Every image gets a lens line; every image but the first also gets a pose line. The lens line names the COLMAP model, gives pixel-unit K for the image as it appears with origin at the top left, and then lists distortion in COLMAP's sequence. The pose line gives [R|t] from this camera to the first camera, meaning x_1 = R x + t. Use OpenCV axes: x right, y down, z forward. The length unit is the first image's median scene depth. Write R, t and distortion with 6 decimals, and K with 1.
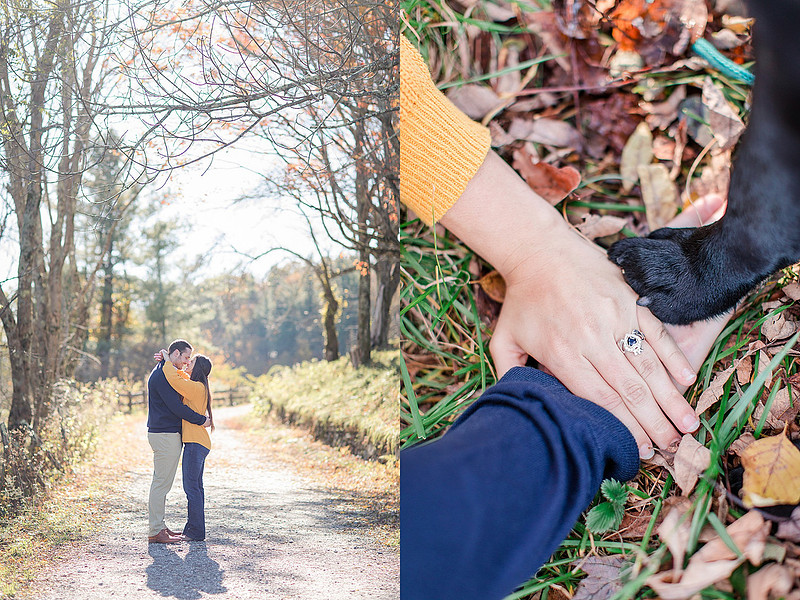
lens RADIAL K [[2426.8, 0, 400.0], [0, 2426.8, 300.0], [0, 0, 1]] dist [-0.462679, 3.484019]
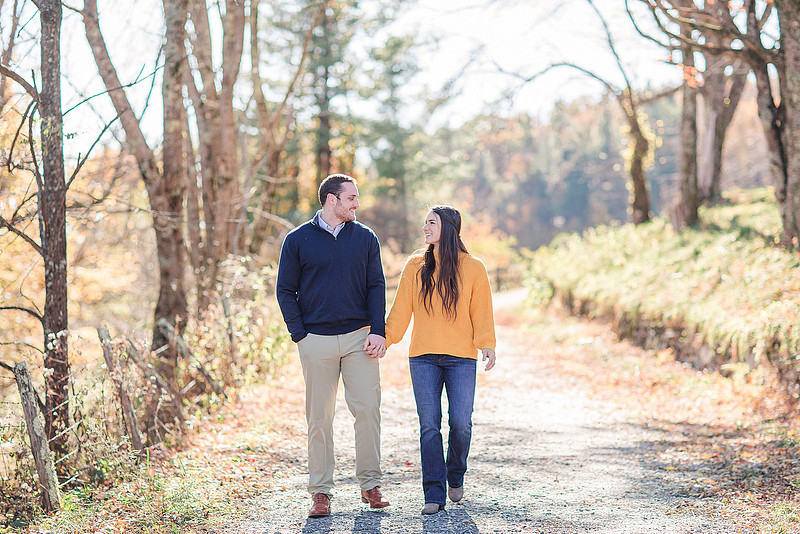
lens RADIAL K [[2779.1, 0, 400.0], [0, 2779.1, 267.0], [0, 0, 1]] dist [0.175349, 0.577442]
pose [[0.993638, -0.016636, -0.111384, -0.008768], [0.020435, 0.999245, 0.033052, 0.010356], [0.110750, -0.035118, 0.993228, 0.217825]]
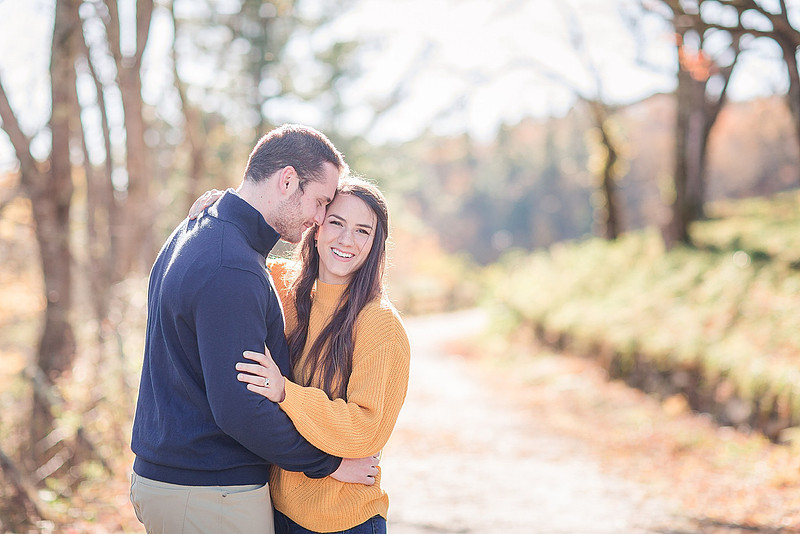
lens RADIAL K [[2262.2, 0, 400.0], [0, 2262.2, 267.0], [0, 0, 1]] dist [-0.014968, -0.176340]
pose [[0.996674, -0.002883, -0.081444, -0.038139], [0.005206, 0.999585, 0.028321, 0.015647], [0.081328, -0.028650, 0.996275, 0.455441]]
